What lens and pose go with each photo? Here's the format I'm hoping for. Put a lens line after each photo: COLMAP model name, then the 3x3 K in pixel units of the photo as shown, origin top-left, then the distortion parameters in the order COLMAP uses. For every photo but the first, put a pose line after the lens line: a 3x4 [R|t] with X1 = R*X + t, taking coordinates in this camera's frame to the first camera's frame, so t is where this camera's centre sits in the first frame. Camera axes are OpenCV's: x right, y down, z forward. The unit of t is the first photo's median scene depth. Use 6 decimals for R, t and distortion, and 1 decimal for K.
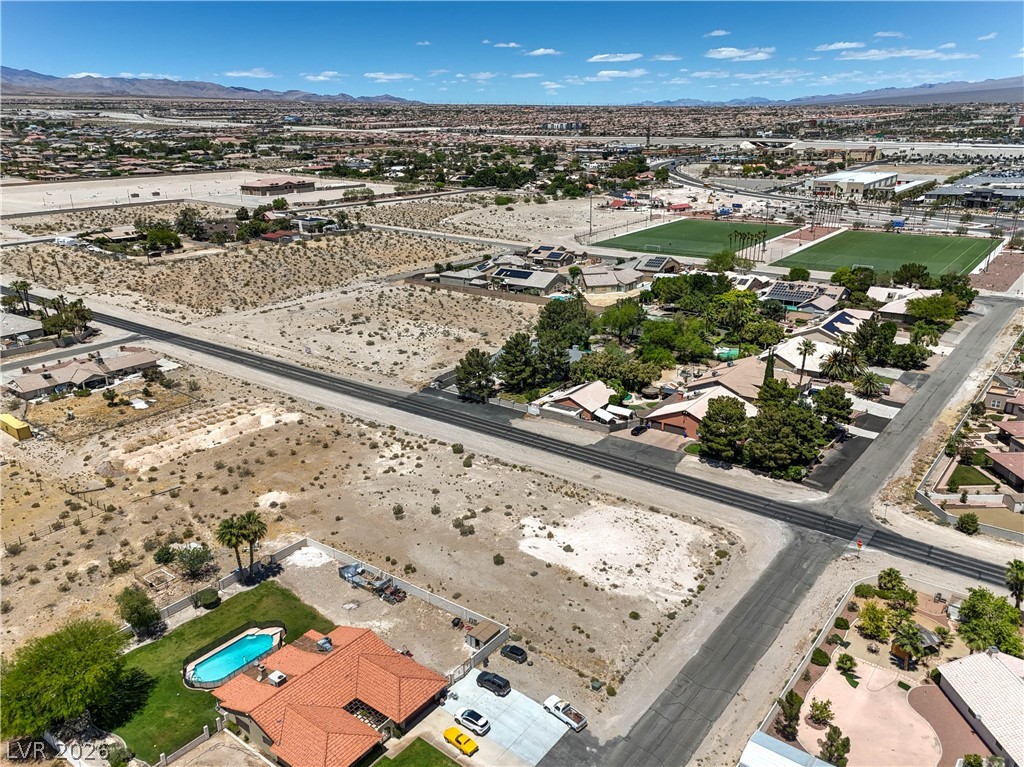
lens RADIAL K [[773.1, 0, 498.2], [0, 773.1, 381.3], [0, 0, 1]] dist [0.119180, -0.077719]
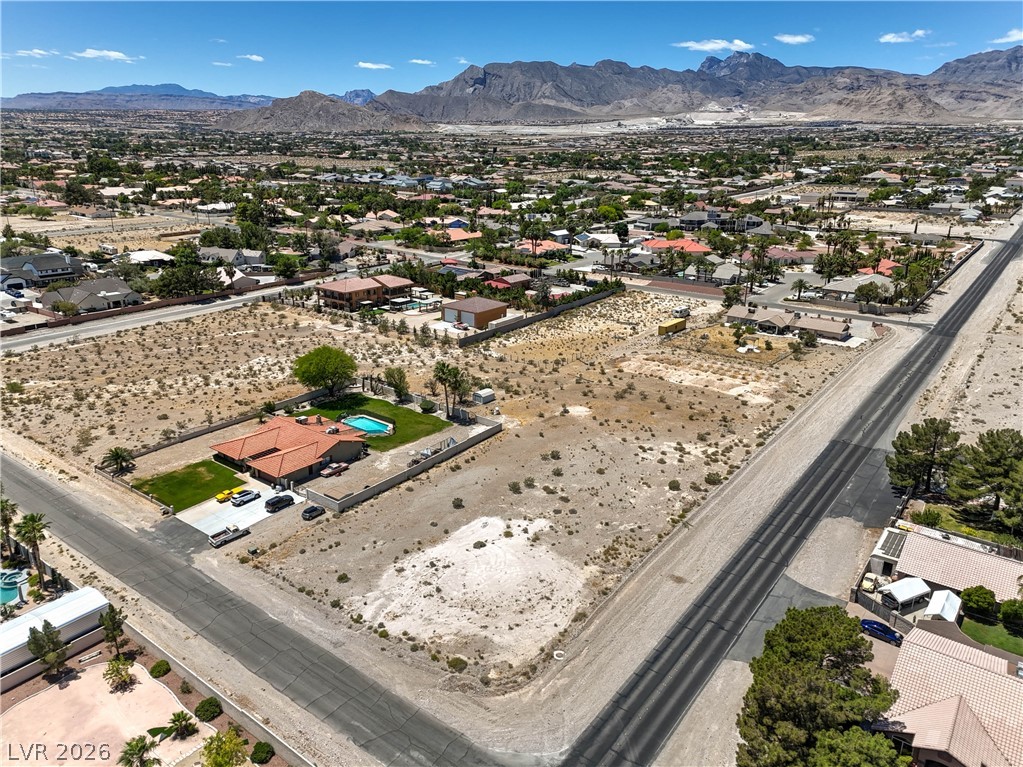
lens RADIAL K [[743.7, 0, 526.6], [0, 743.7, 384.8], [0, 0, 1]] dist [0.106310, -0.073603]
pose [[0.017072, 0.333182, -0.942708, 0.708460], [-0.339874, 0.888636, 0.307916, -0.188853], [0.940316, 0.315145, 0.128411, 0.768259]]
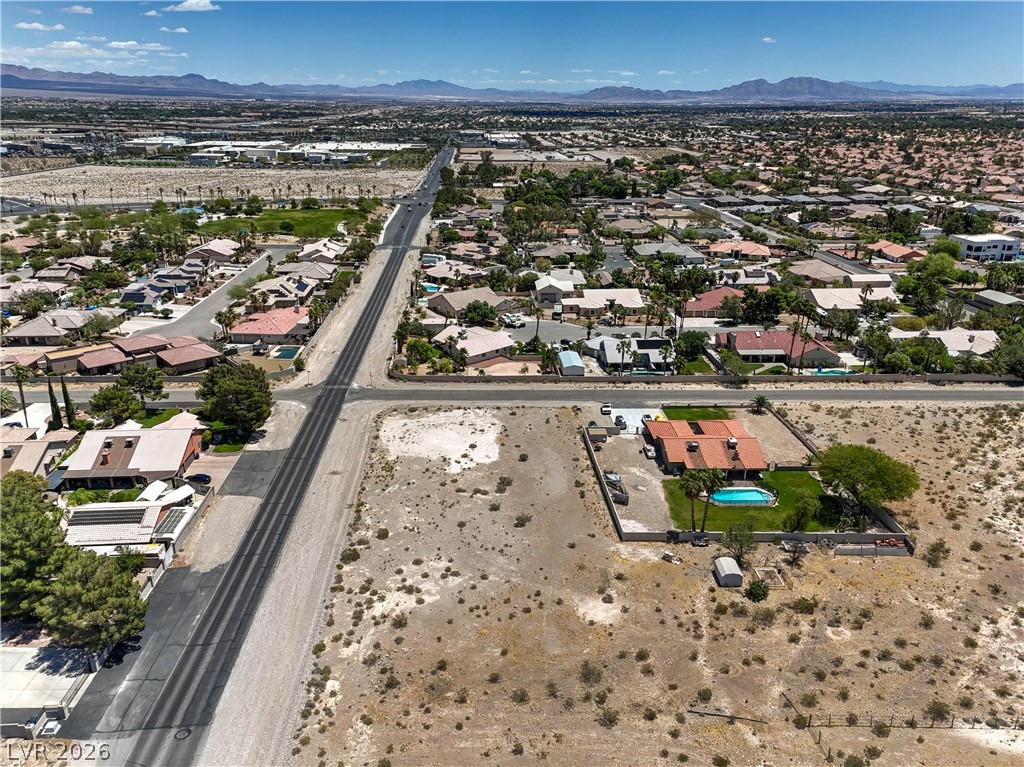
lens RADIAL K [[744.0, 0, 516.6], [0, 744.0, 384.1], [0, 0, 1]] dist [0.102051, -0.065953]
pose [[-0.645878, -0.260231, 0.717720, -0.681641], [0.255388, 0.812302, 0.524350, -0.410871], [-0.719457, 0.521963, -0.458188, 1.252335]]
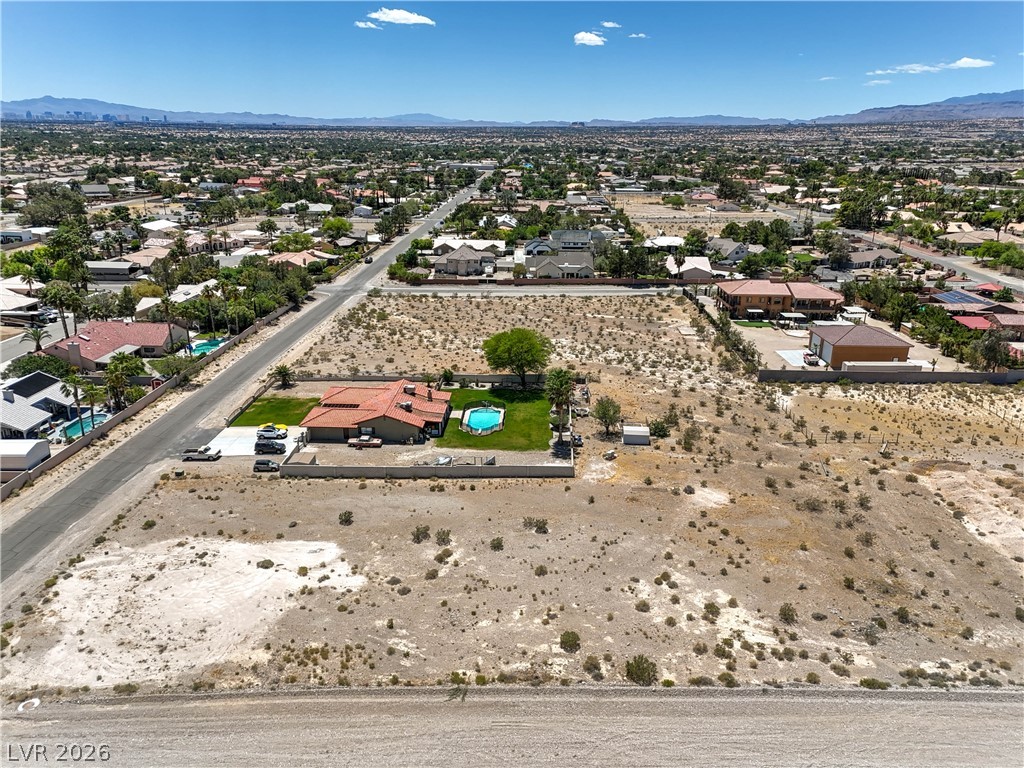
lens RADIAL K [[780.2, 0, 522.1], [0, 780.2, 381.0], [0, 0, 1]] dist [0.105158, -0.073328]
pose [[-0.796634, 0.185054, -0.575439, 0.242726], [-0.202122, 0.815633, 0.542115, -0.290729], [0.569668, 0.548176, -0.612357, 1.268827]]
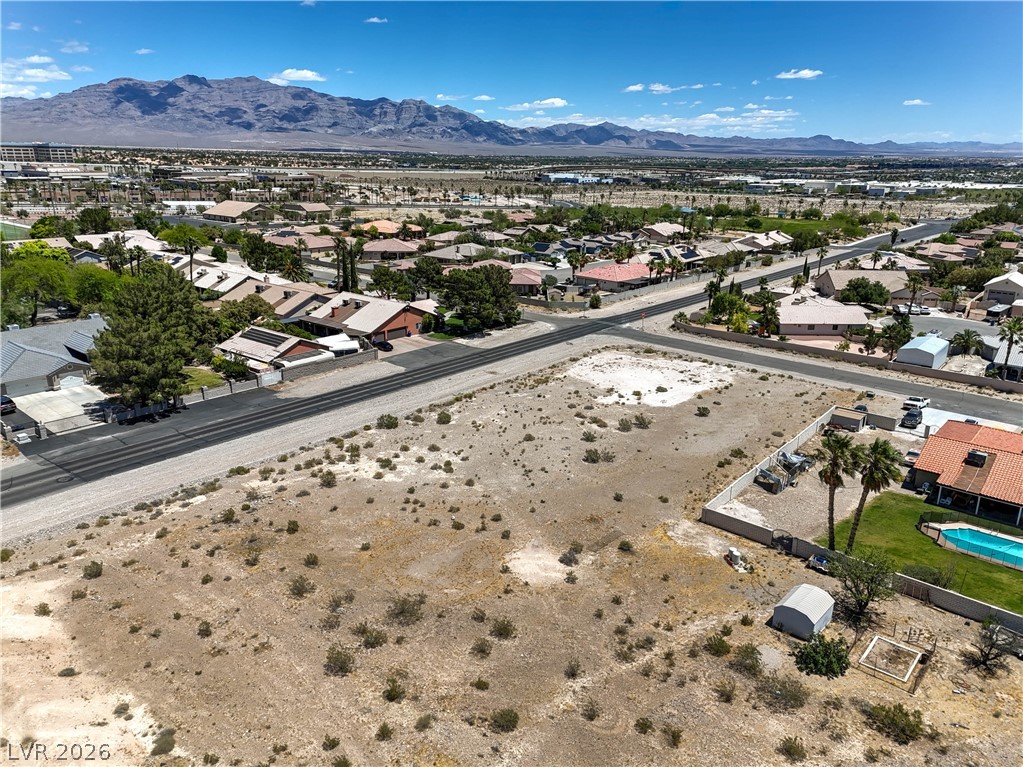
lens RADIAL K [[747.1, 0, 522.7], [0, 747.1, 379.4], [0, 0, 1]] dist [0.115076, -0.080666]
pose [[0.031055, -0.273791, 0.961288, -0.678173], [0.312312, 0.916255, 0.250875, -0.065512], [-0.949472, 0.292430, 0.113963, 0.912762]]
